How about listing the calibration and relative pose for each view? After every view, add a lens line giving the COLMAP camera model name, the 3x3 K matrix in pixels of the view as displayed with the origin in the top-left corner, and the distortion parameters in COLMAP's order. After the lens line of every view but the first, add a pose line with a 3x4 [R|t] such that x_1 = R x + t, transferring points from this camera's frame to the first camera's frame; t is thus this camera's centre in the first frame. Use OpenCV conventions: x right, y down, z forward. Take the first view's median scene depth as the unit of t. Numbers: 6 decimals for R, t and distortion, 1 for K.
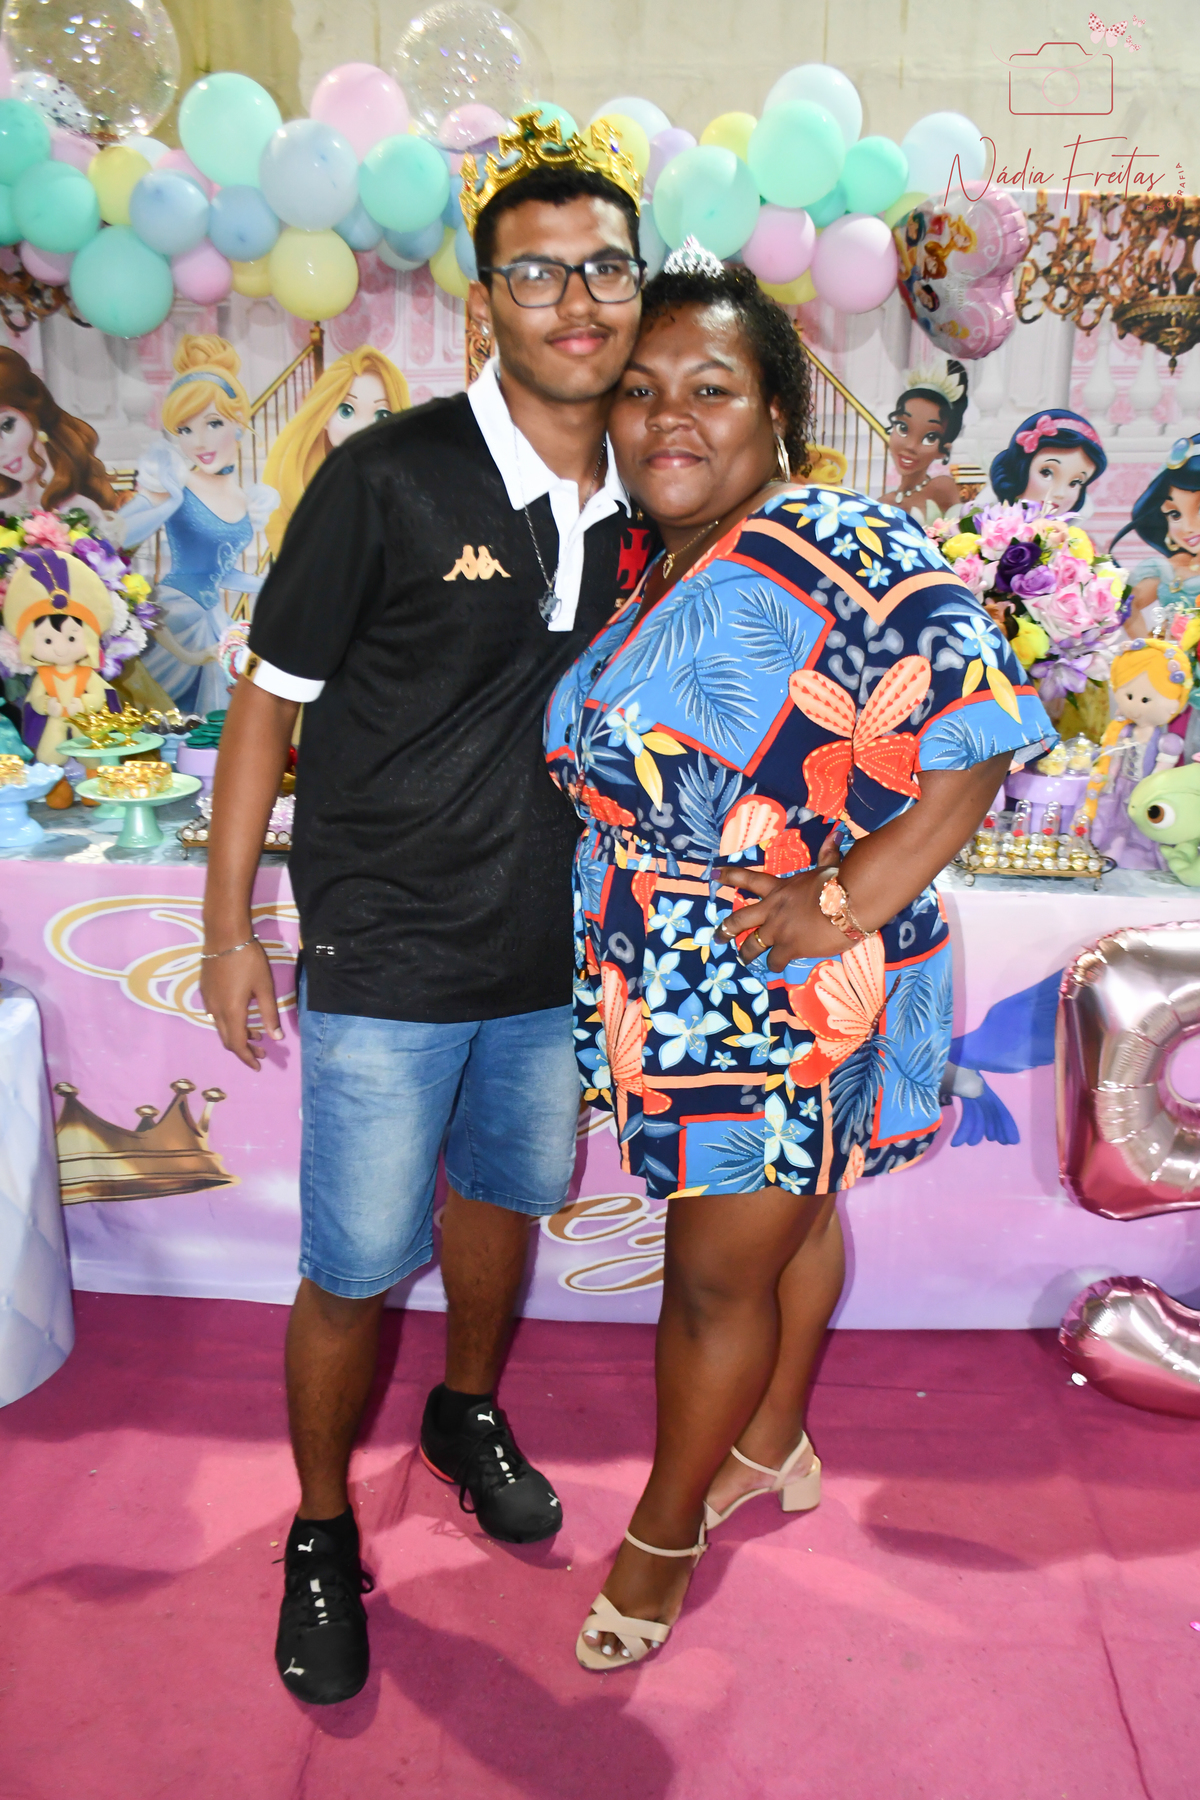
lens RADIAL K [[1421.1, 0, 626.5], [0, 1421.1, 932.8], [0, 0, 1]] dist [-0.081242, 0.012075]
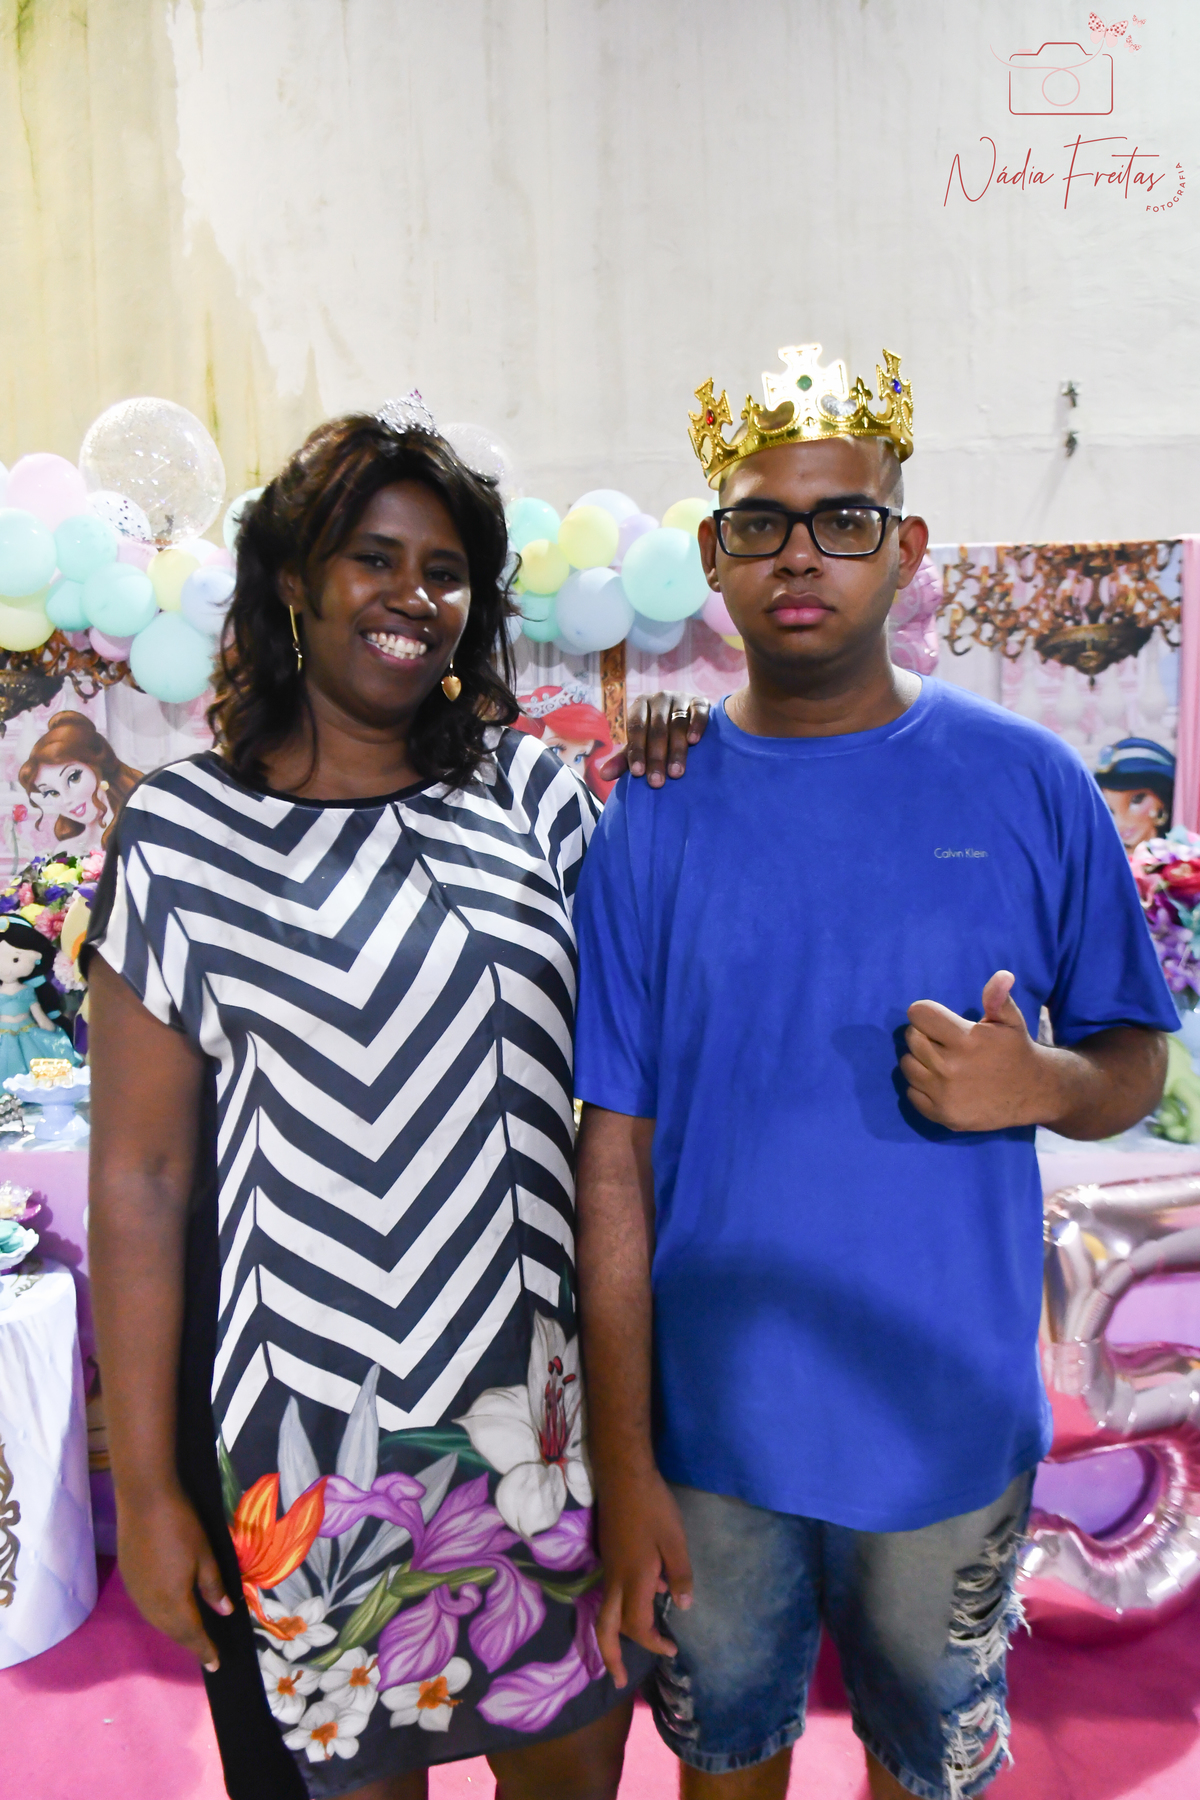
lens RADIAL K [[1442.0, 0, 631.9], [0, 1442.0, 935.5], [0, 0, 1]] dist [-0.076626, 0.002421]
pose [[0.998666, -0.036959, -0.036060, 0.054555], [0.028497, 0.976855, -0.211994, 0.027528], [0.043061, 0.210684, 0.976605, -0.111066]]
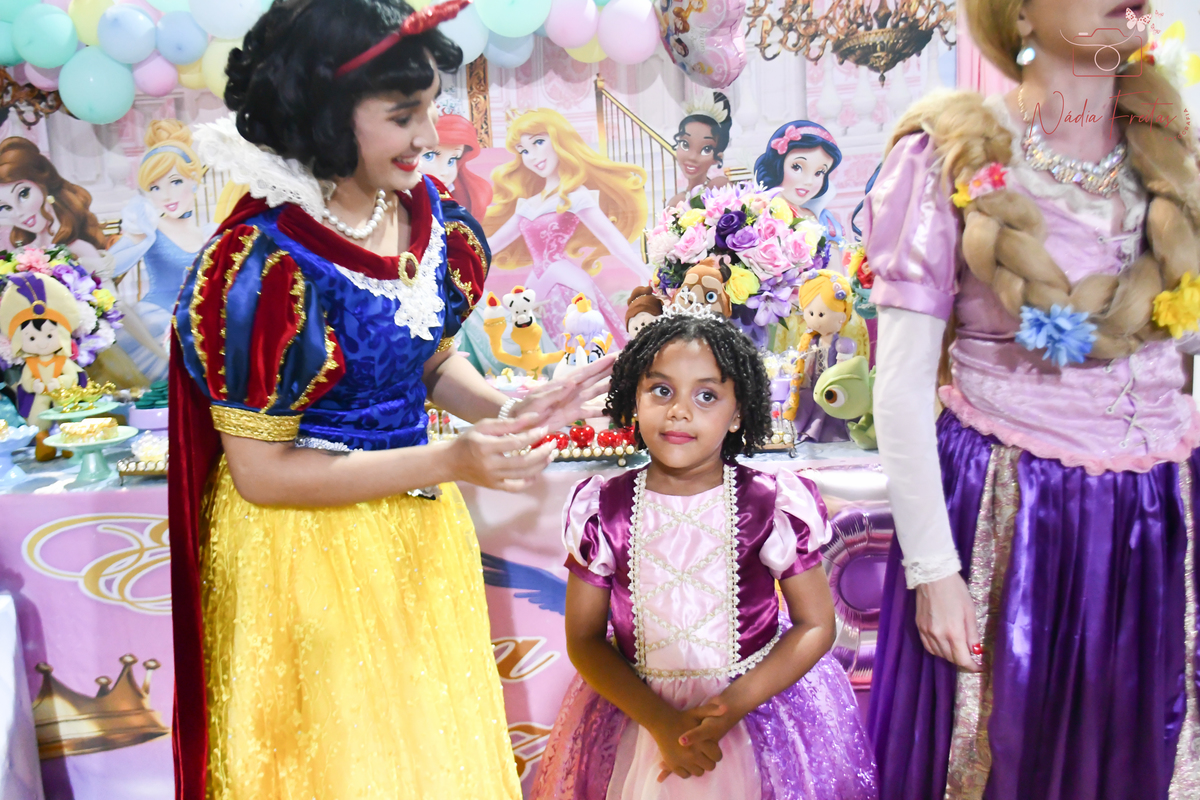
lens RADIAL K [[1156.9, 0, 583.4], [0, 1156.9, 419.6], [0, 0, 1]] dist [-0.060237, 0.001392]
pose [[0.996906, -0.073361, -0.028226, 0.116505], [0.068609, 0.987344, -0.142986, 0.051483], [0.038358, 0.140607, 0.989322, -0.056385]]
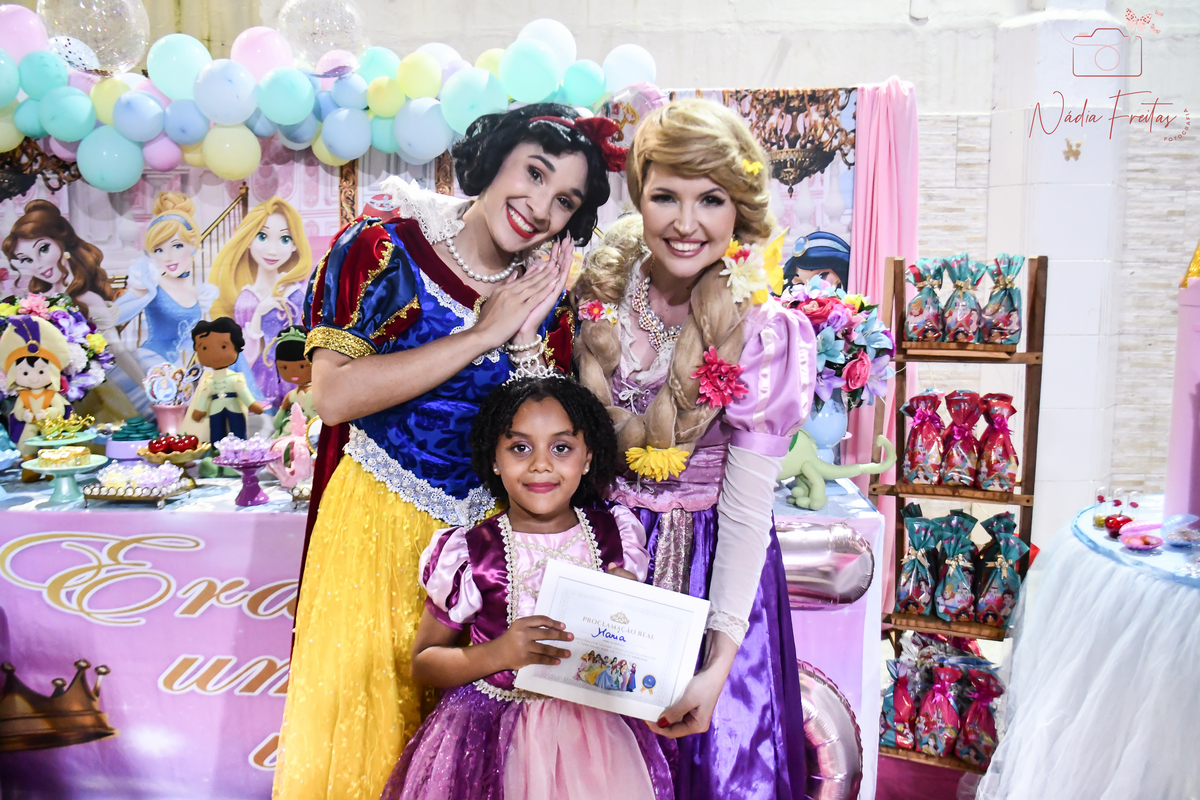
lens RADIAL K [[974.9, 0, 587.5], [0, 974.9, 422.6], [0, 0, 1]] dist [-0.077060, 0.007342]
pose [[0.999708, -0.024124, 0.001720, 0.160514], [0.024006, 0.981165, -0.191672, 0.047854], [0.002936, 0.191657, 0.981458, -0.016567]]
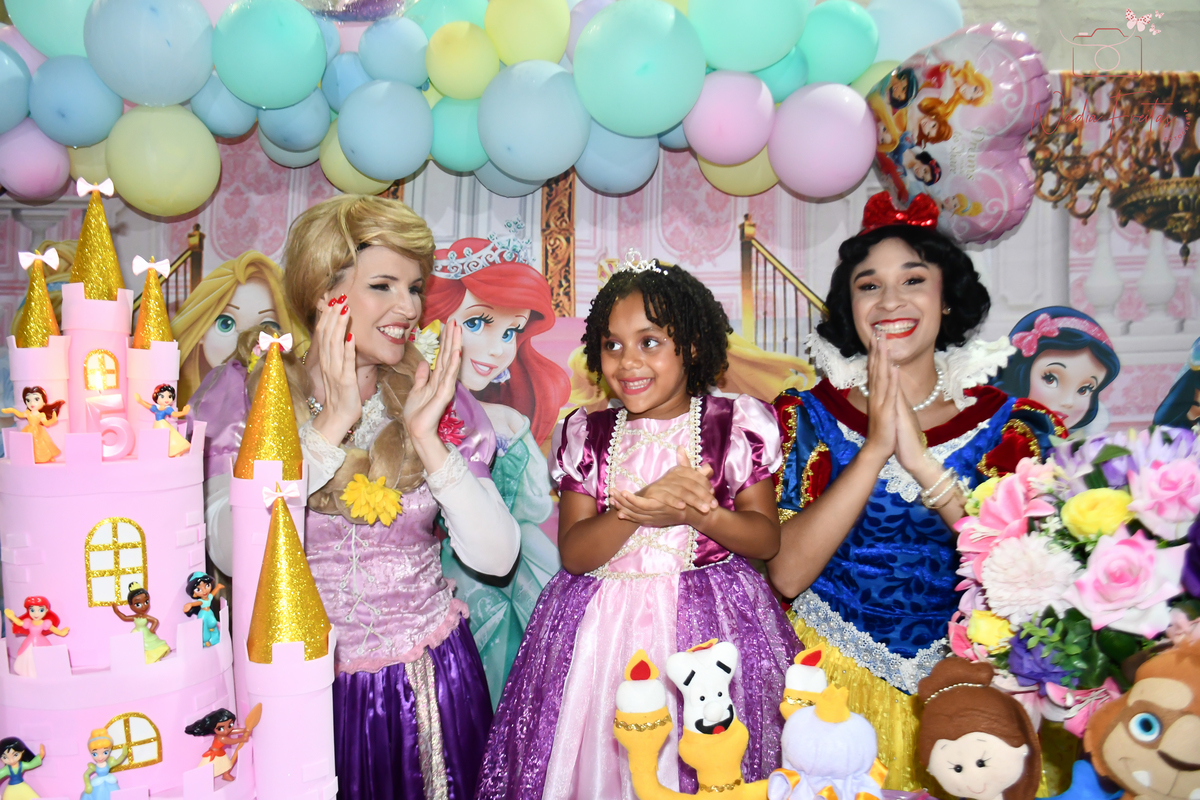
lens RADIAL K [[941.6, 0, 587.0], [0, 941.6, 423.5], [0, 0, 1]] dist [-0.082701, 0.013555]
pose [[0.999835, -0.015135, -0.010018, 0.026050], [0.011933, 0.964043, -0.265480, -0.164105], [0.013675, 0.265316, 0.964064, 0.483853]]
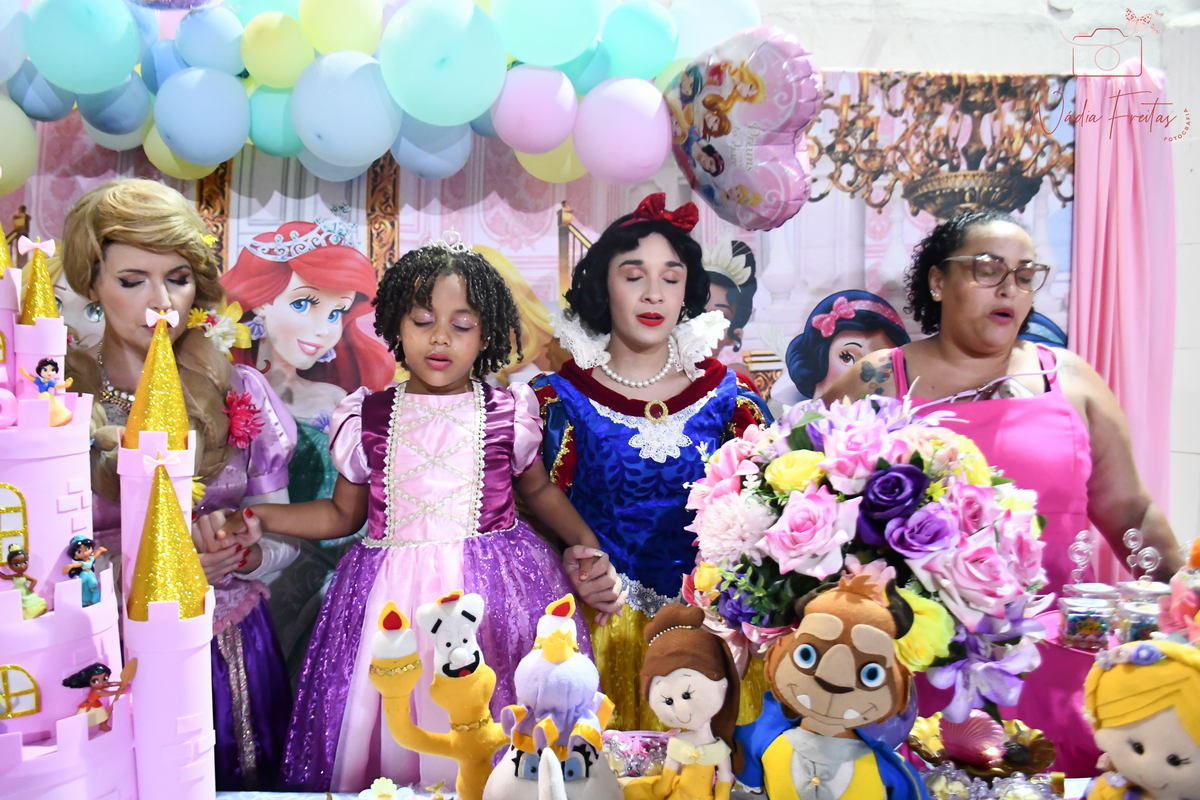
lens RADIAL K [[947.4, 0, 589.2], [0, 947.4, 422.1], [0, 0, 1]] dist [-0.081242, 0.012075]
pose [[0.996110, -0.020774, 0.085630, 0.083526], [0.041634, 0.967449, -0.249616, -0.148593], [-0.077657, 0.252210, 0.964551, 0.452328]]
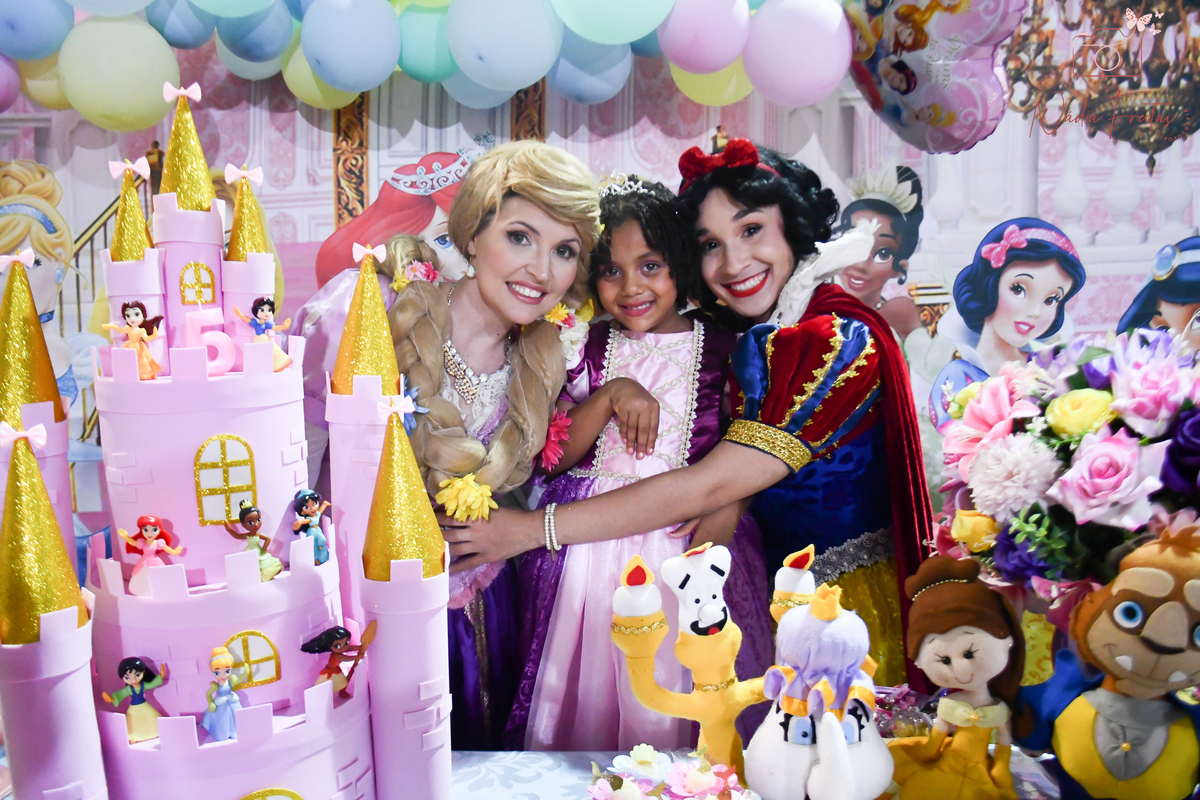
lens RADIAL K [[941.6, 0, 587.0], [0, 941.6, 423.5], [0, 0, 1]] dist [-0.082701, 0.013555]
pose [[0.998762, -0.034782, 0.035571, 0.013056], [0.040814, 0.981688, -0.186071, -0.159437], [-0.028447, 0.187293, 0.981892, 0.484742]]
